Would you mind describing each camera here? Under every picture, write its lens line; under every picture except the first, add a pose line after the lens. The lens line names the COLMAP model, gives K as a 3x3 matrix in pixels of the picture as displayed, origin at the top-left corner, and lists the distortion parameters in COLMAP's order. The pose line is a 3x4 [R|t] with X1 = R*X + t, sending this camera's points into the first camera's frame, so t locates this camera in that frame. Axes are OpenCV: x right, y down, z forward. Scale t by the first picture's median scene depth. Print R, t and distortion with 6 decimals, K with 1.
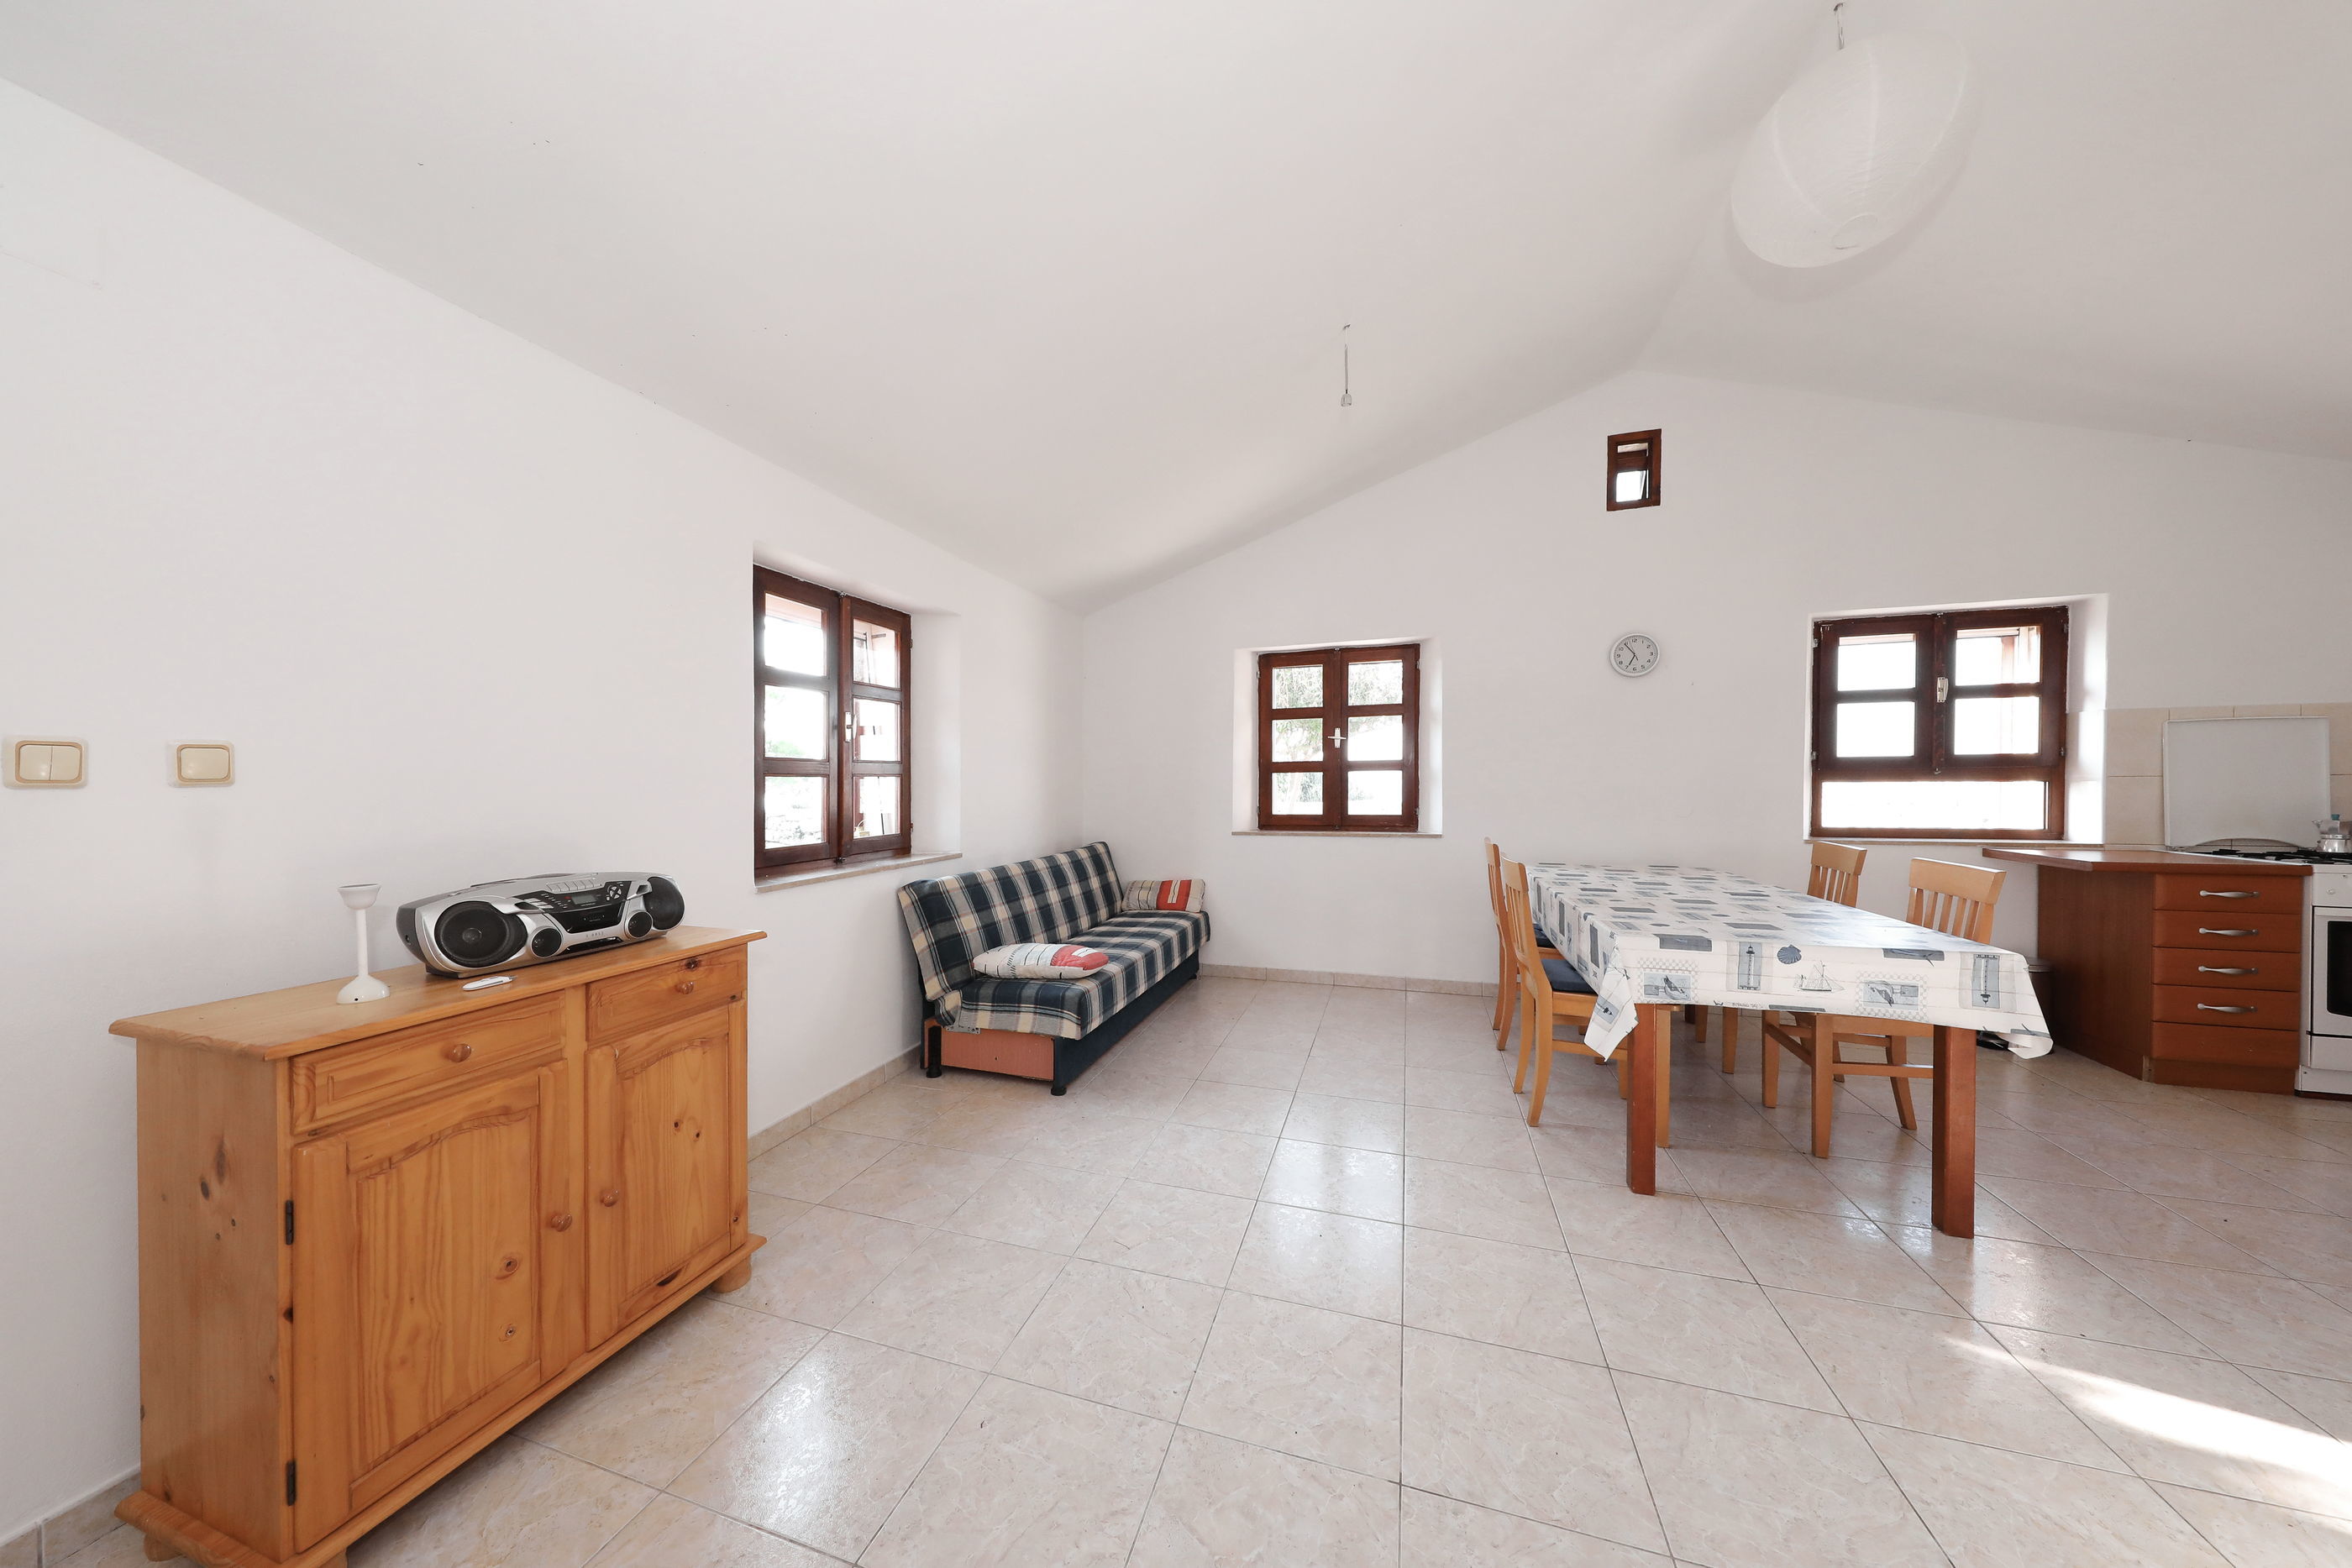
lens RADIAL K [[789.1, 0, 1122.3], [0, 789.1, 796.2], [0, 0, 1]] dist [0.000643, -0.000421]
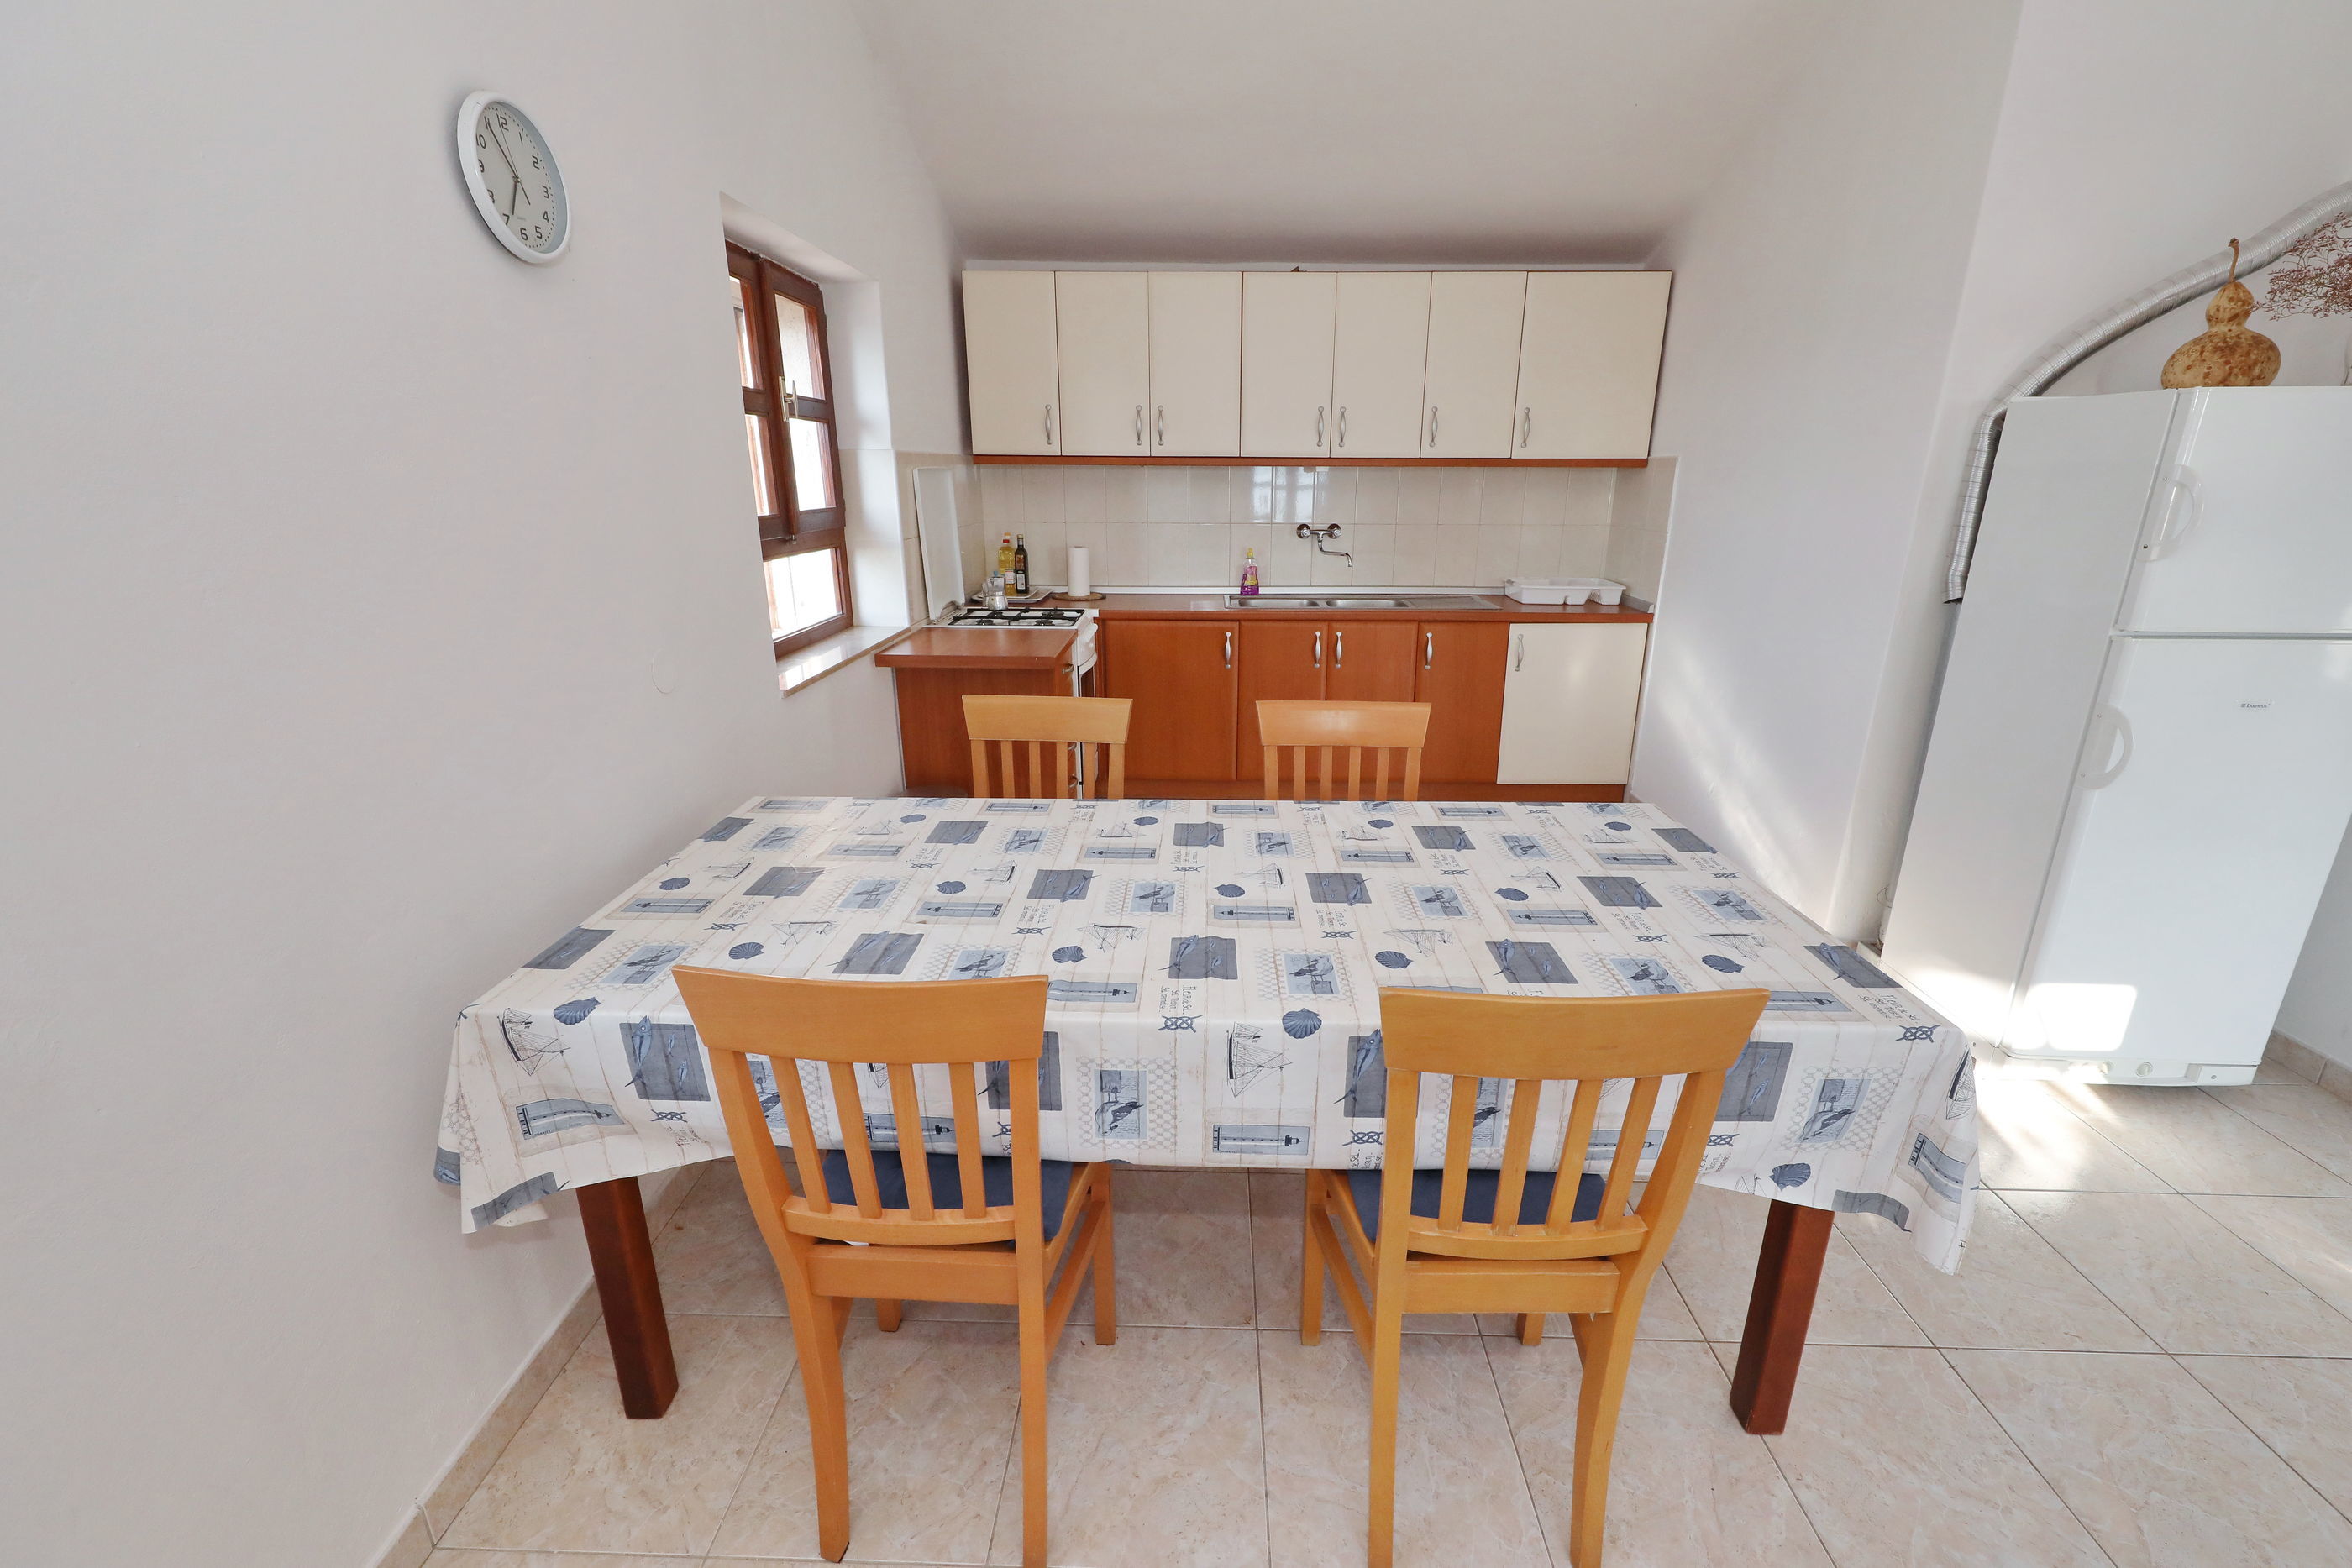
lens RADIAL K [[964.9, 0, 1248.5], [0, 964.9, 777.7], [0, 0, 1]] dist [0.000341, 0.000038]
pose [[-0.358842, -0.273598, 0.892400, 0.207884], [0.006233, 0.955352, 0.295404, -0.086398], [-0.933378, 0.111566, -0.341115, 1.094230]]
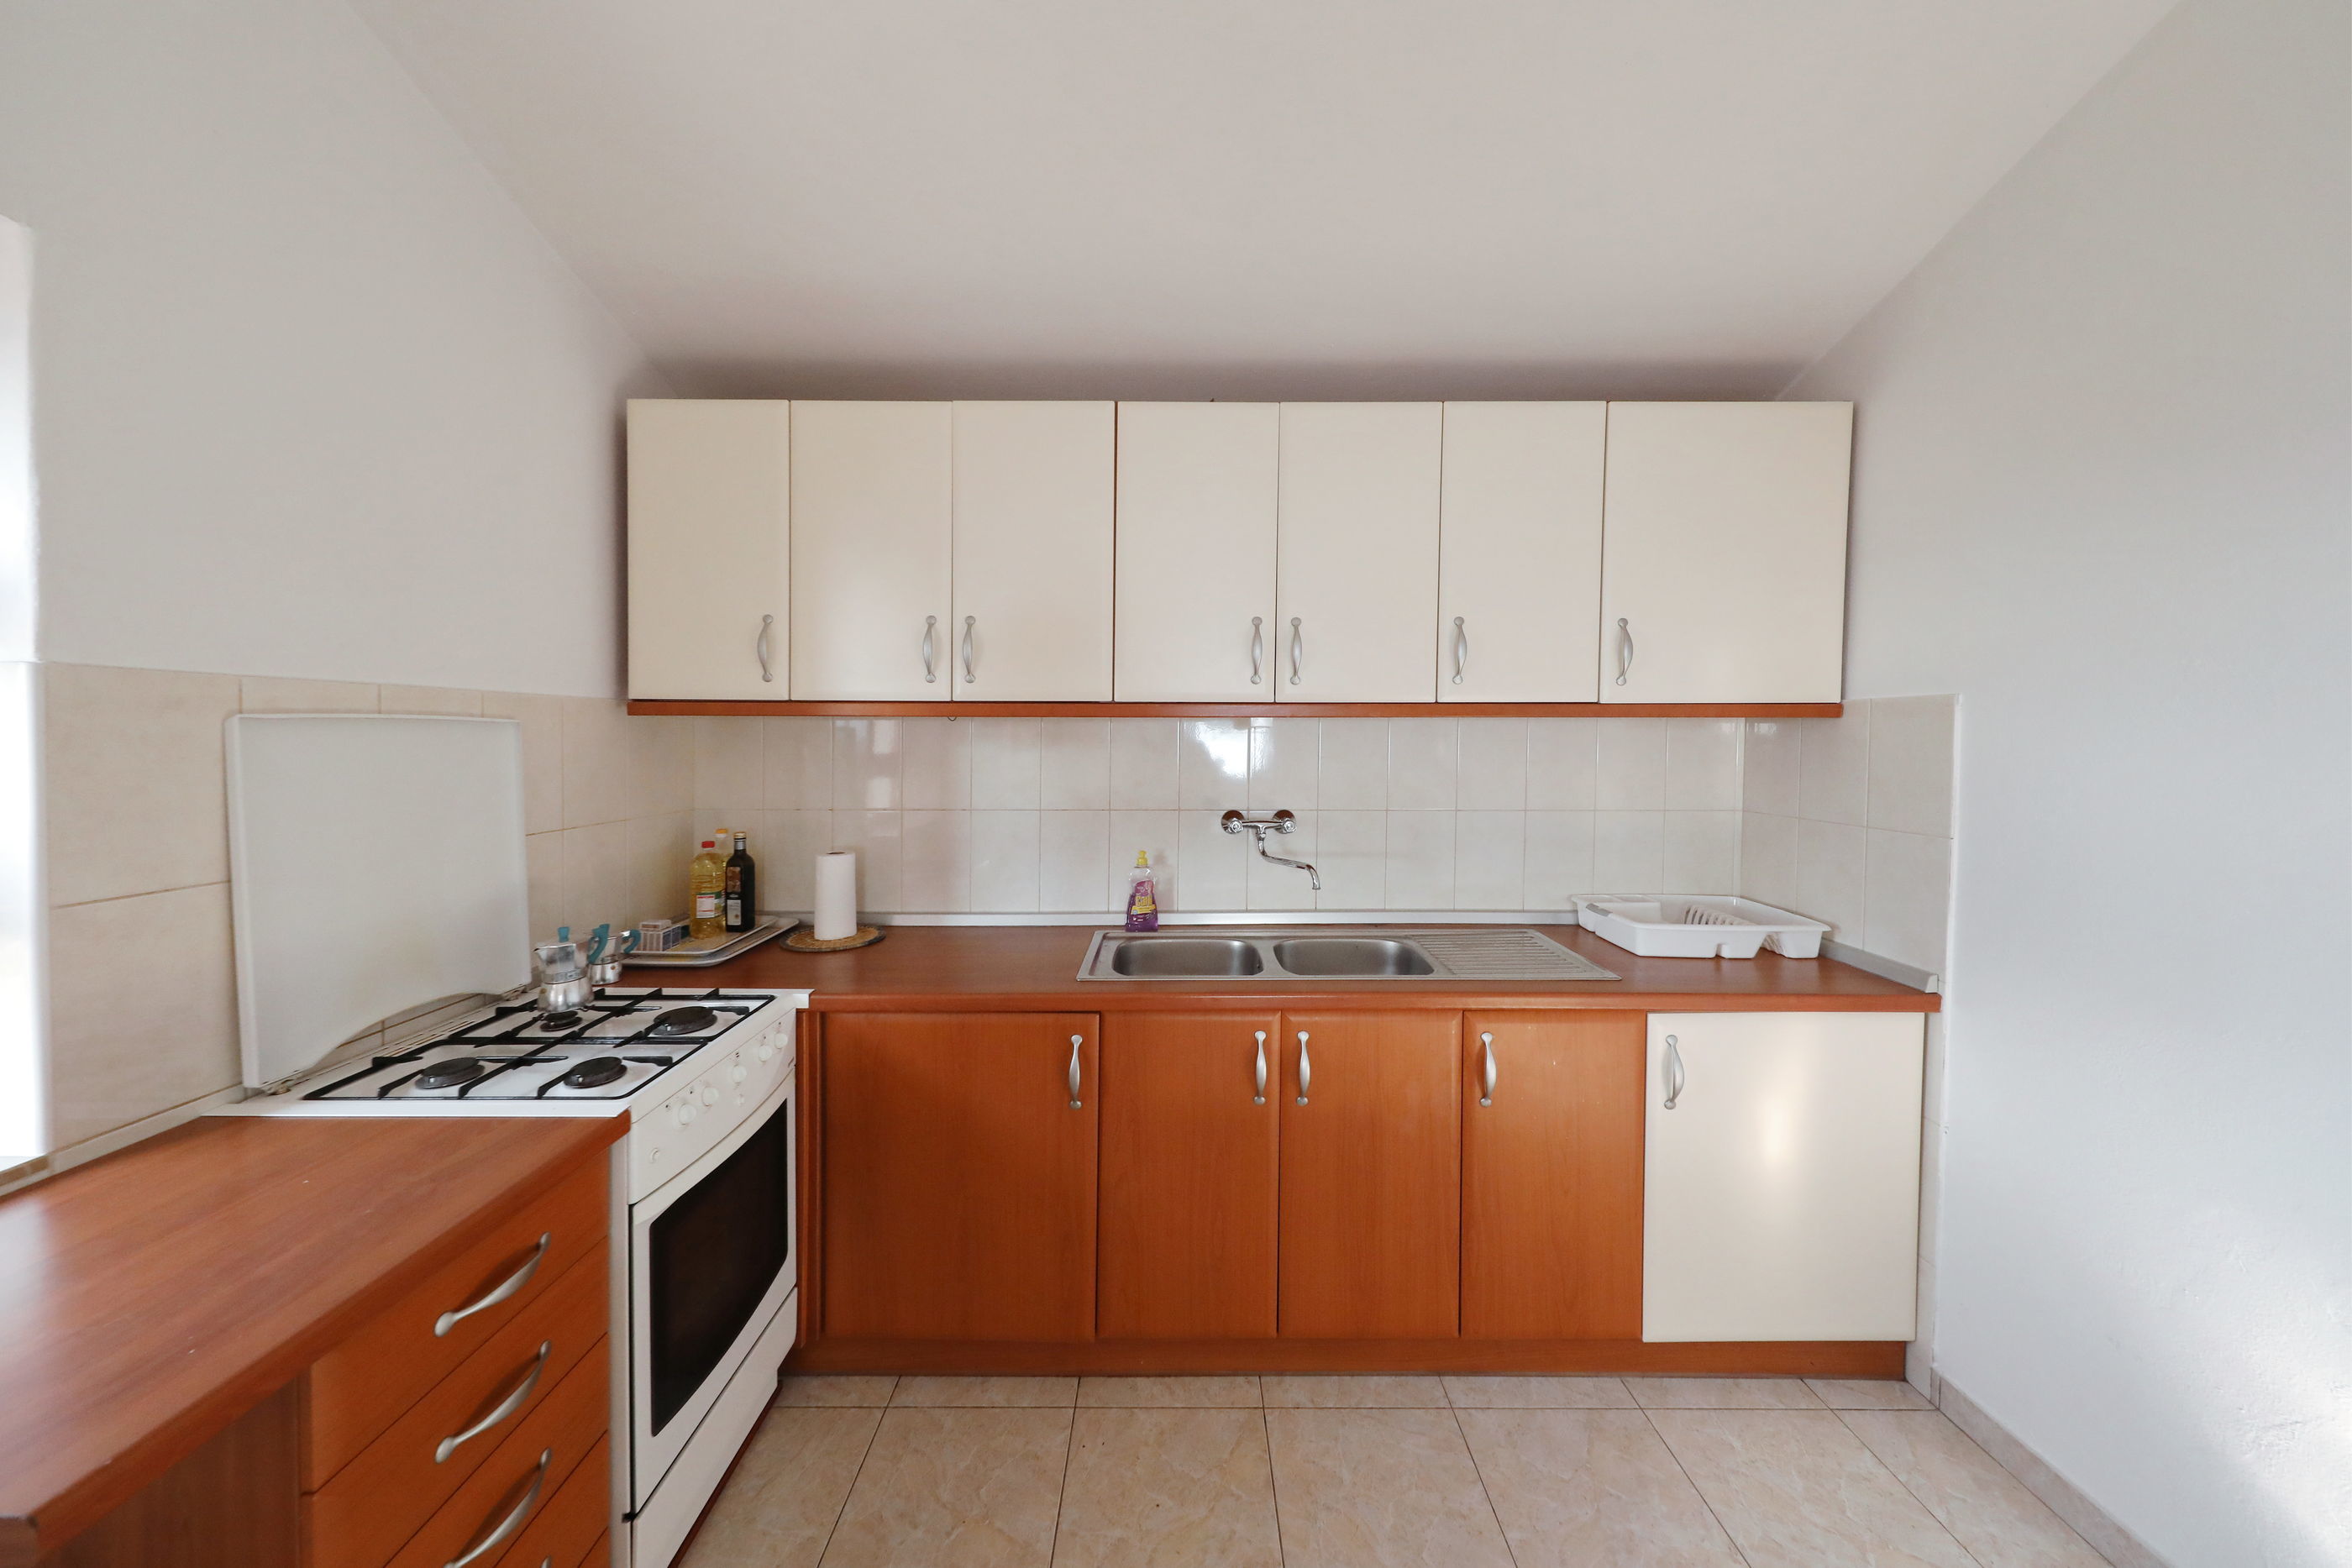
lens RADIAL K [[789.1, 0, 1159.7], [0, 789.1, 757.5], [0, 0, 1]] dist [0.000643, -0.000421]
pose [[-0.301762, -0.014547, 0.953272, 0.920316], [0.009441, 0.999789, 0.018245, -0.083530], [-0.953337, 0.014506, -0.301561, 0.755999]]
